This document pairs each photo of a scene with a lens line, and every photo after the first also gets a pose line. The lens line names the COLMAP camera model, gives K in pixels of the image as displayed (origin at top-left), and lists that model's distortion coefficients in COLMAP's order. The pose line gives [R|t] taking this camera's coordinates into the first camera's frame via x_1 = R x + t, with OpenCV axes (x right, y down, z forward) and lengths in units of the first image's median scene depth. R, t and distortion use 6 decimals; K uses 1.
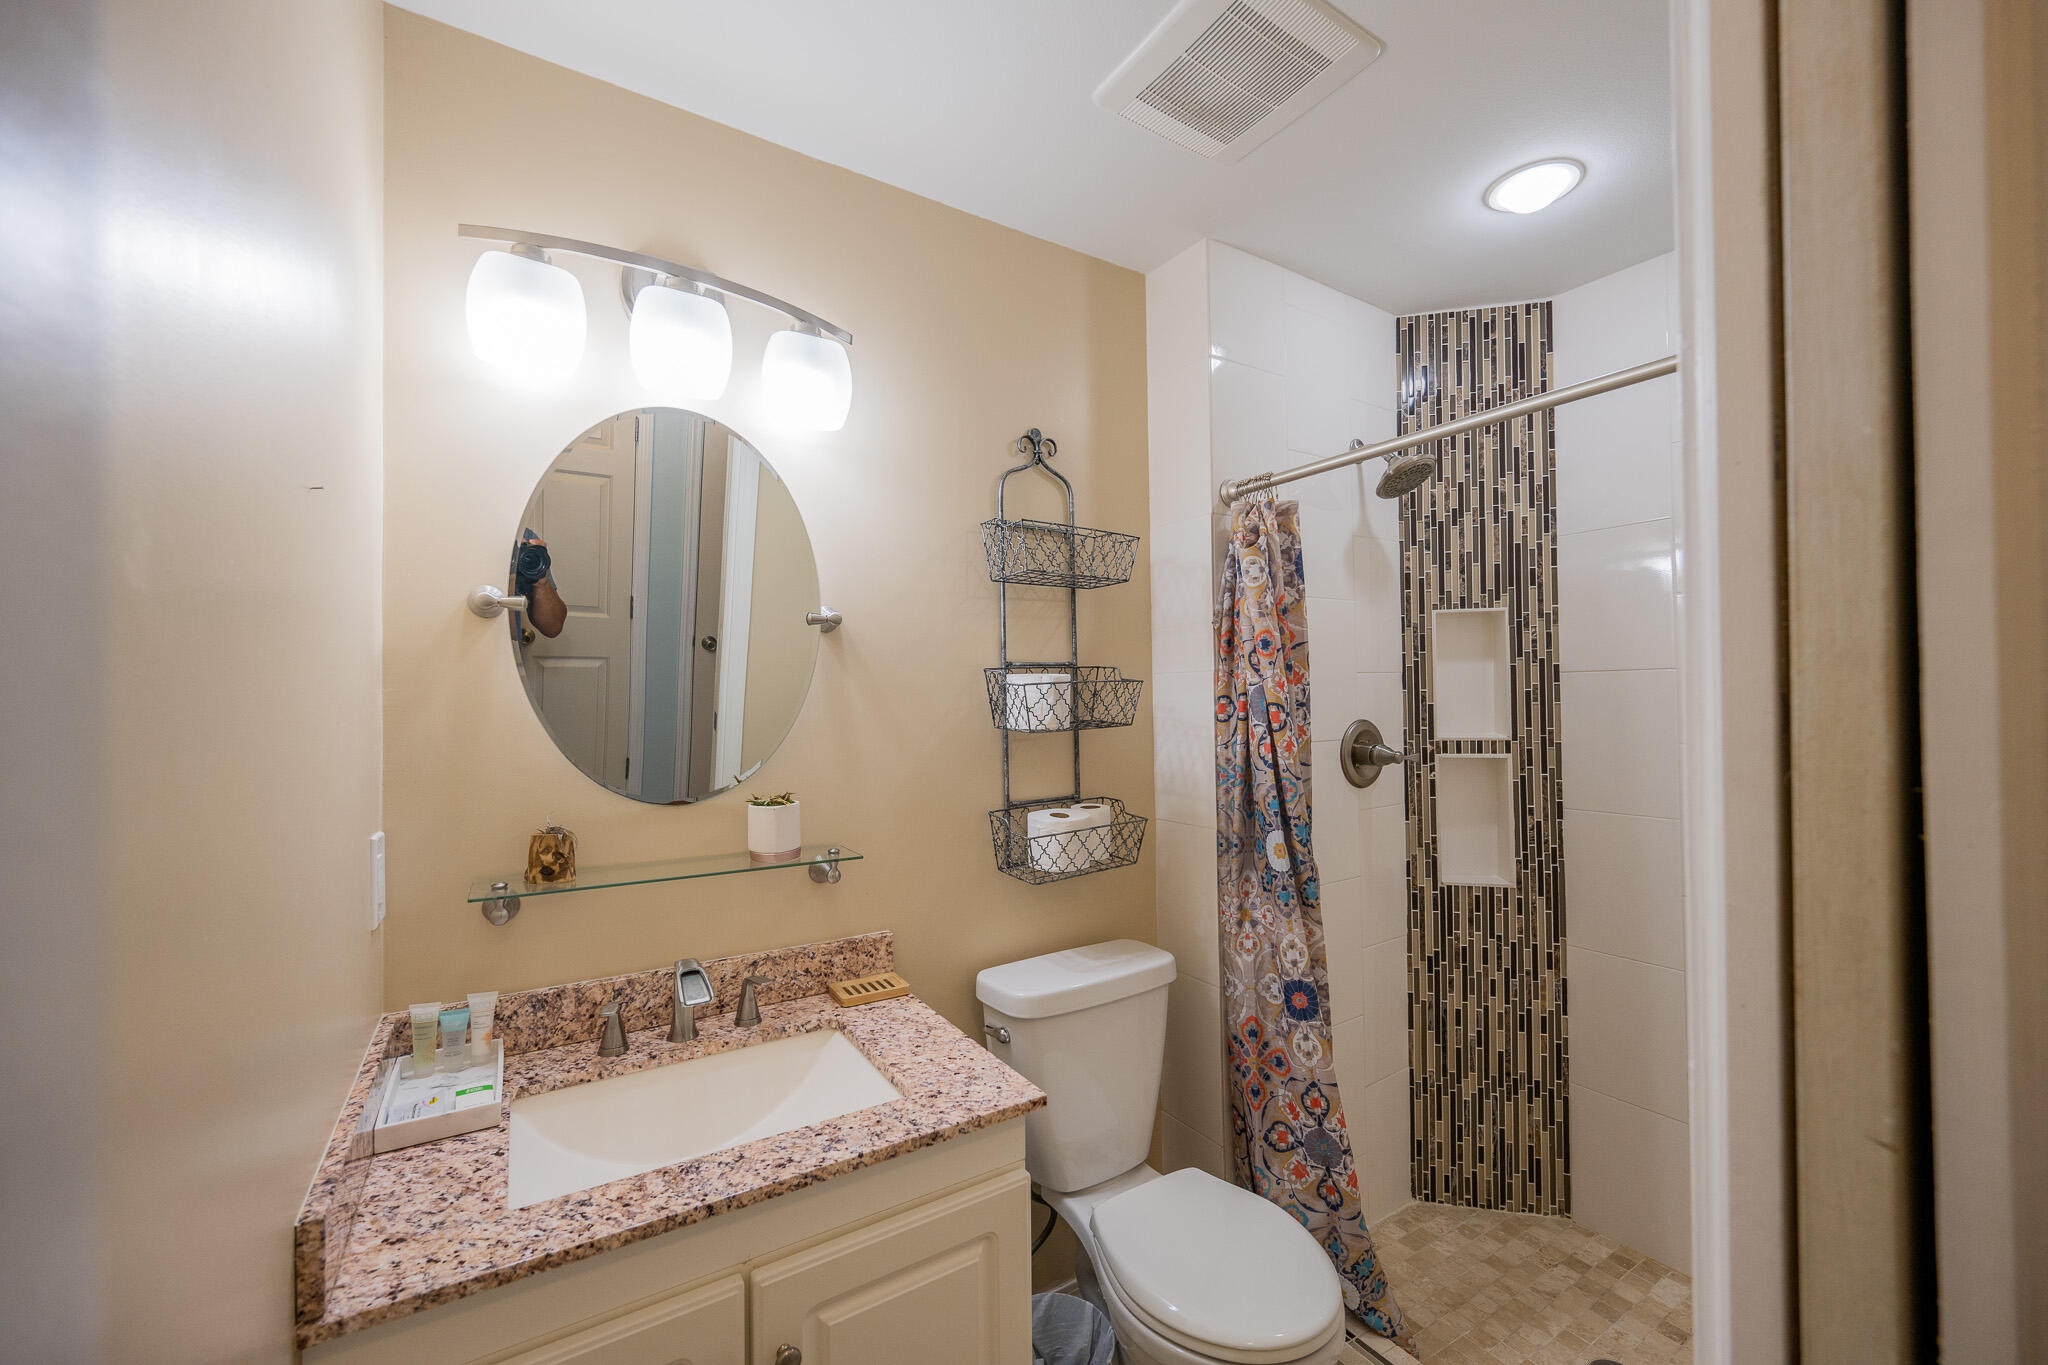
lens RADIAL K [[799.9, 0, 1026.8], [0, 799.9, 685.4], [0, 0, 1]] dist [-0.001121, -0.000357]
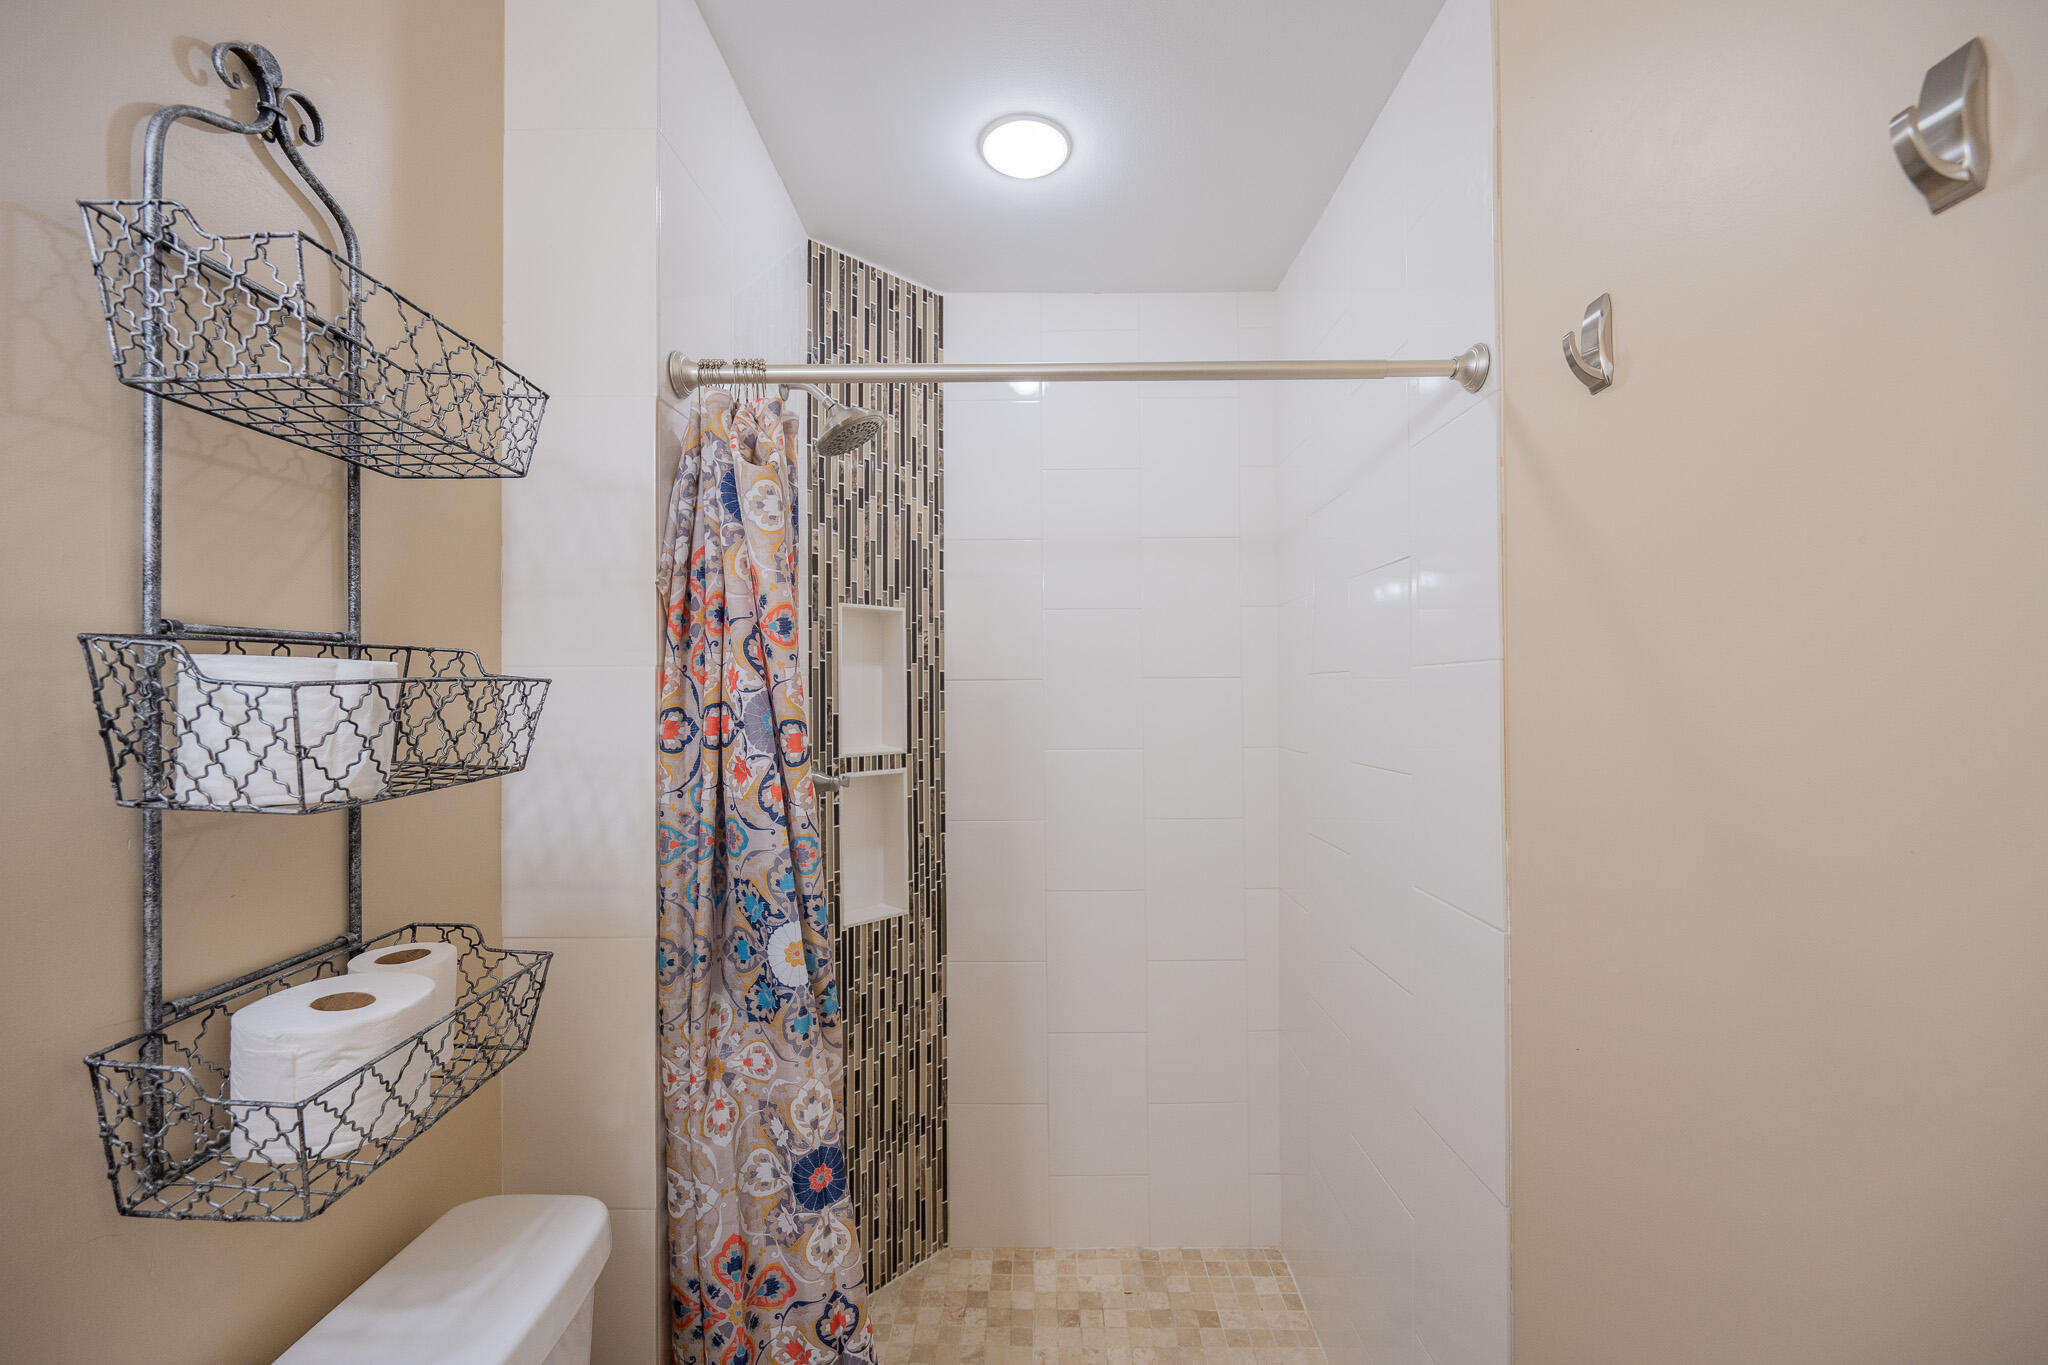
lens RADIAL K [[799.9, 0, 1013.5], [0, 799.9, 680.4], [0, 0, 1]] dist [-0.001121, -0.000357]
pose [[0.546629, 0.022640, 0.837069, -0.113696], [-0.015761, 0.999736, -0.016747, -0.001755], [-0.837227, -0.004038, 0.546841, 0.465476]]
